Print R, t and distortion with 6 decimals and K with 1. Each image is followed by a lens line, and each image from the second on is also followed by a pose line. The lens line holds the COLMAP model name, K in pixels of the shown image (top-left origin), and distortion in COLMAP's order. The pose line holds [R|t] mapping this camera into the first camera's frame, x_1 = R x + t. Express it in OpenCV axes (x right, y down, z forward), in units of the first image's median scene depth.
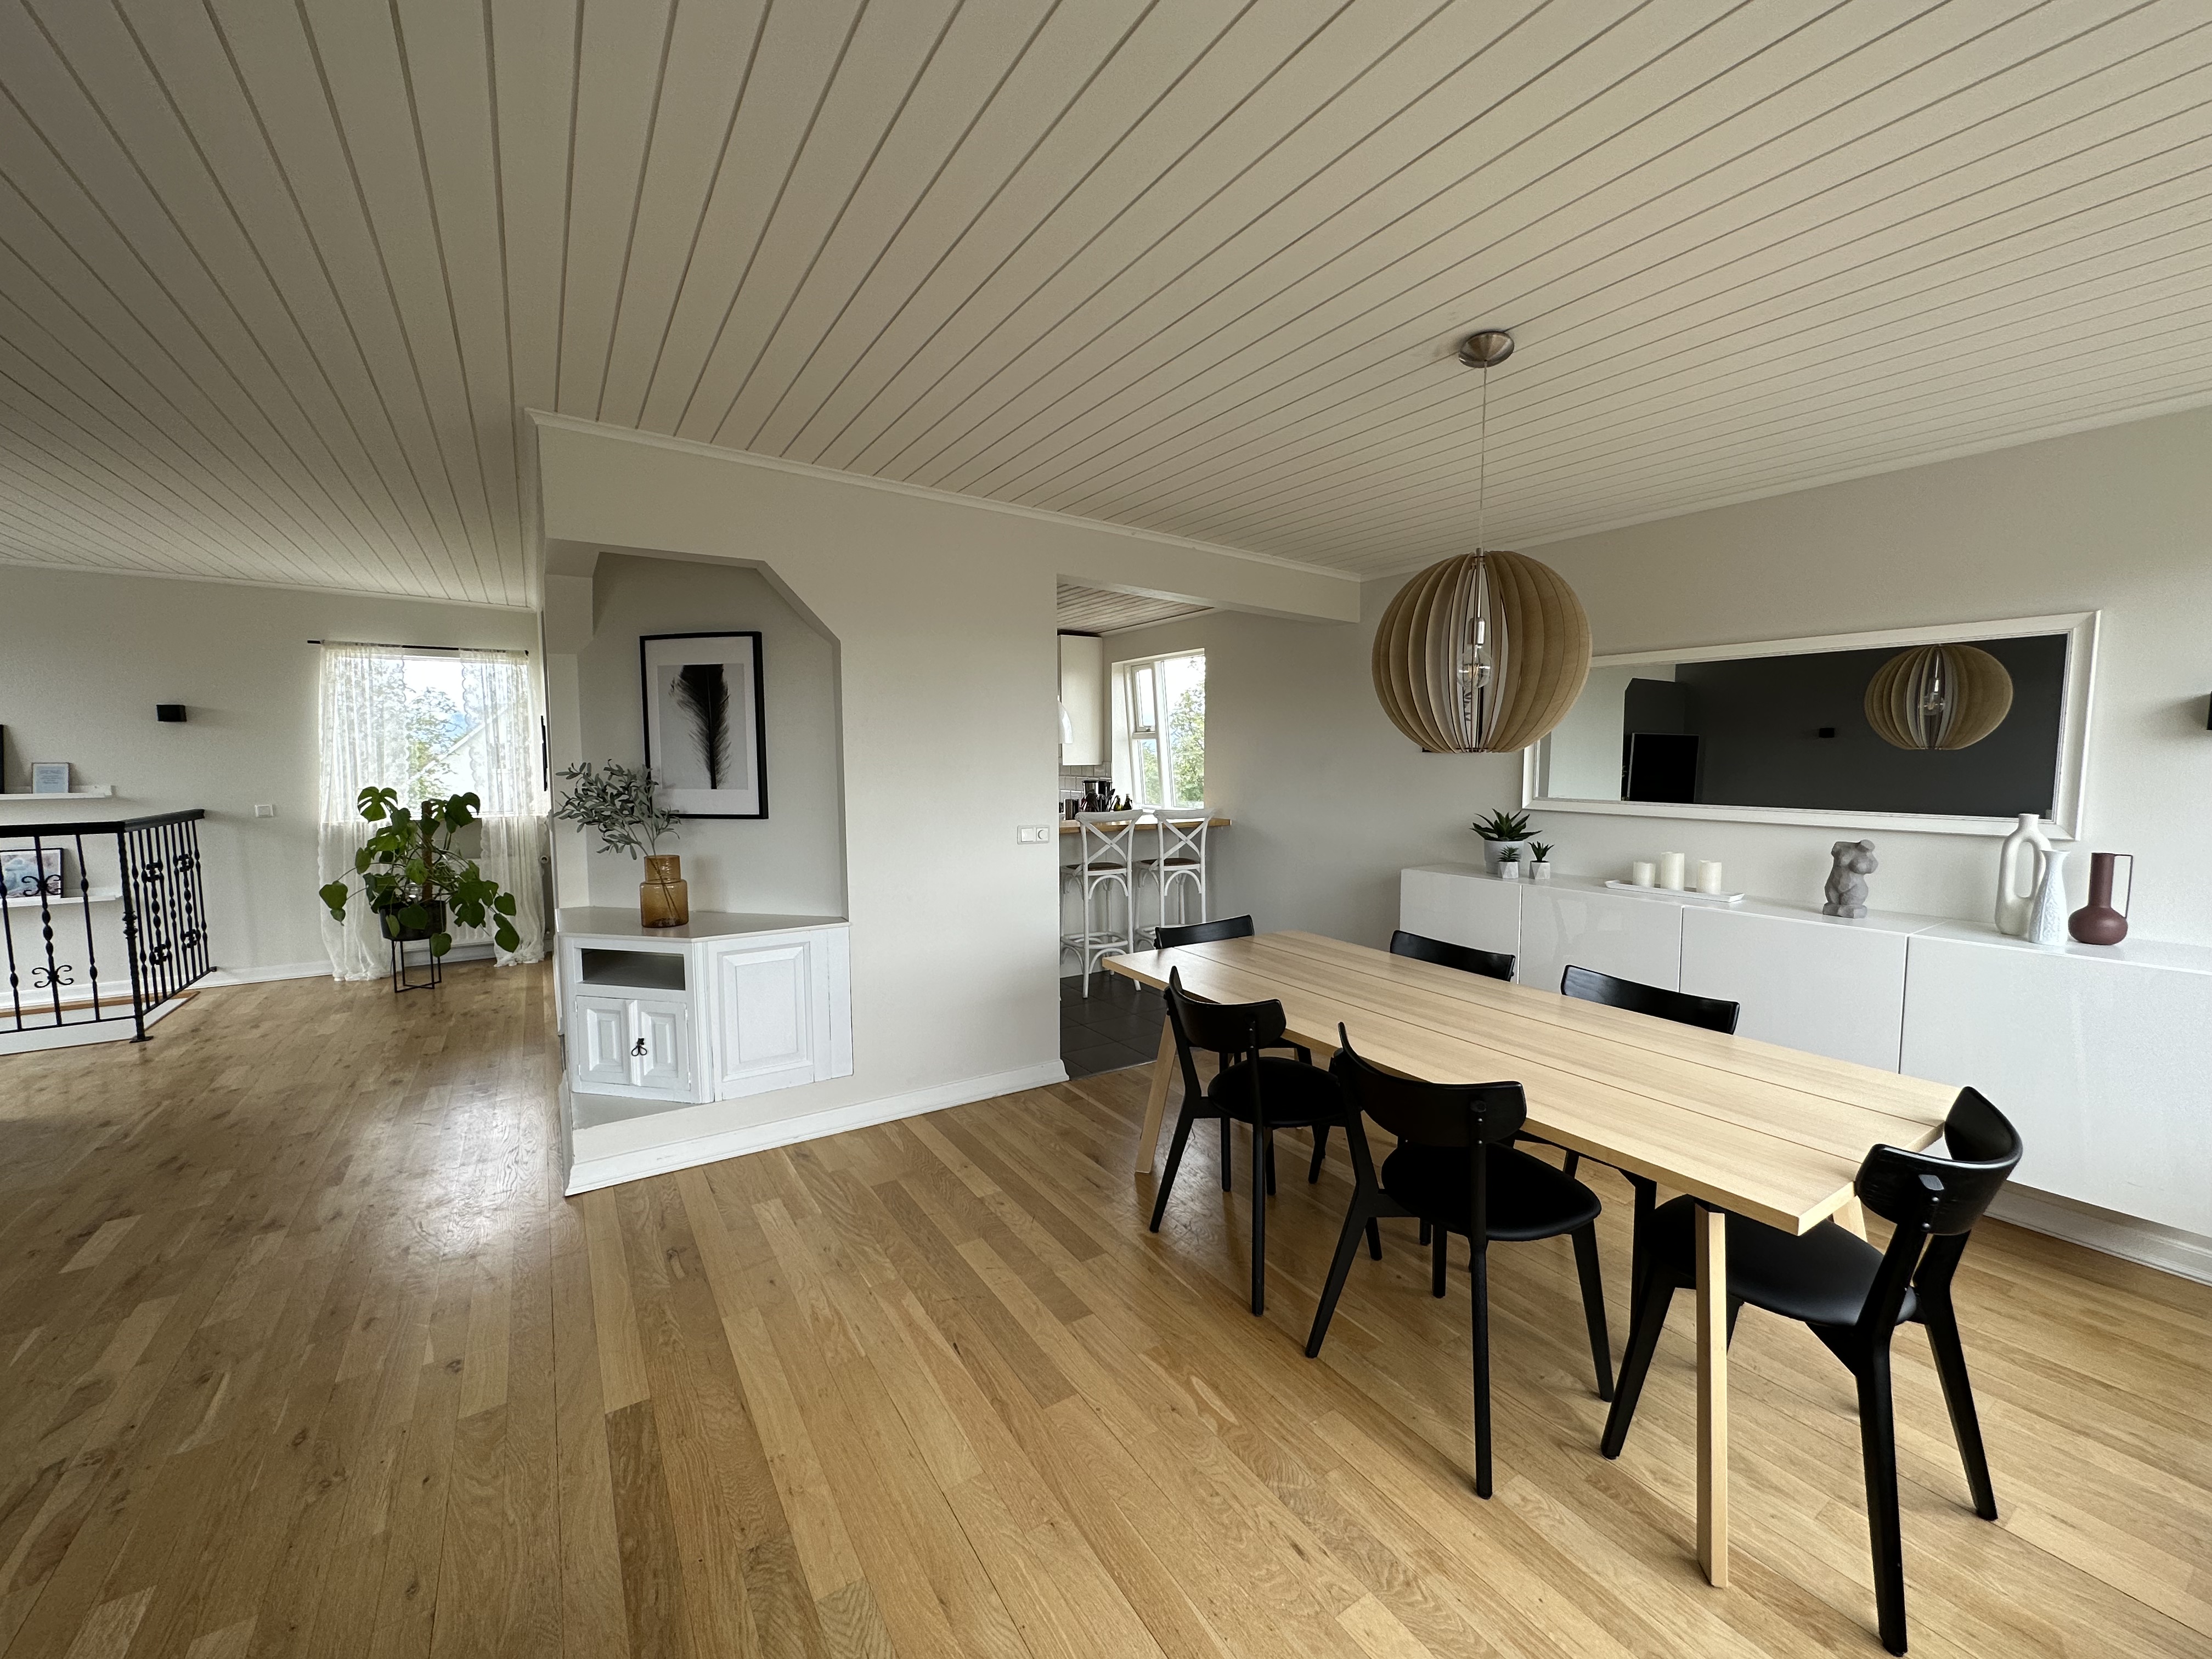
lens RADIAL K [[882.5, 0, 1106.0], [0, 882.5, 829.5], [0, 0, 1]] dist [-0.002566, -0.000338]
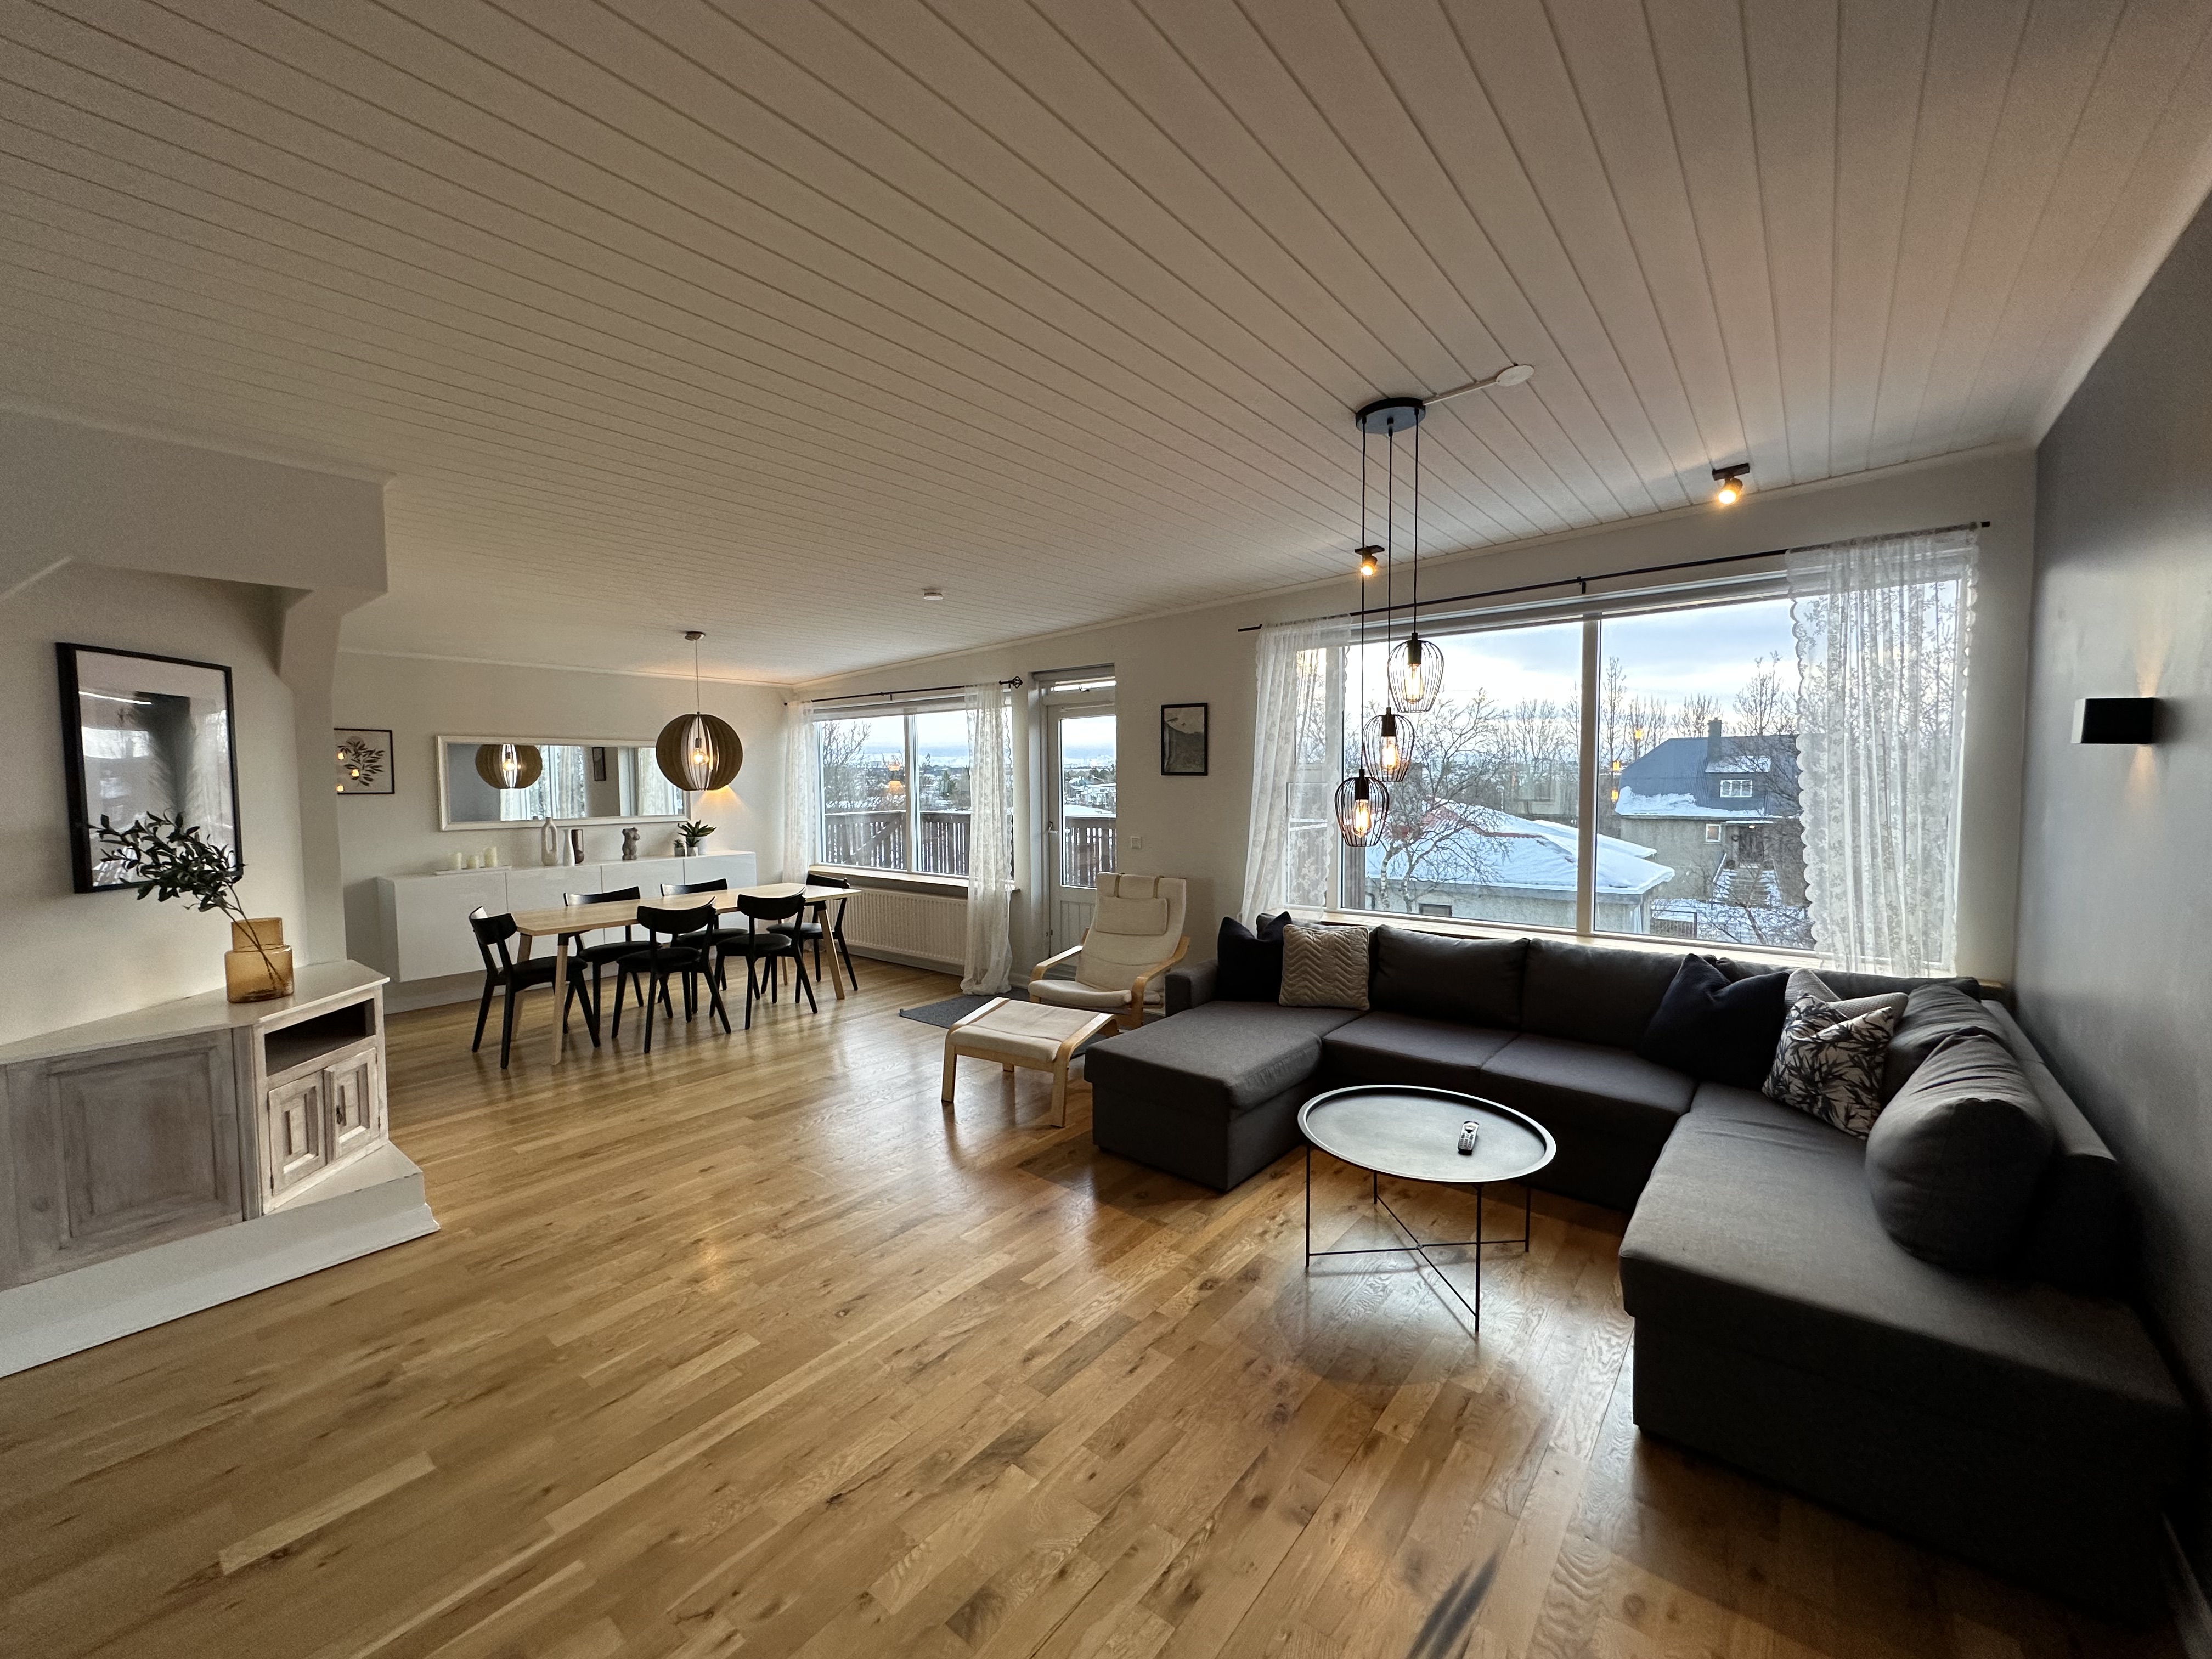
lens RADIAL K [[882.5, 0, 1106.0], [0, 882.5, 829.5], [0, 0, 1]] dist [-0.002566, -0.000338]
pose [[-0.315174, -0.045719, 0.947932, -2.125318], [0.093503, 0.992483, 0.078956, -0.064337], [-0.944417, 0.113519, -0.308530, 0.621061]]
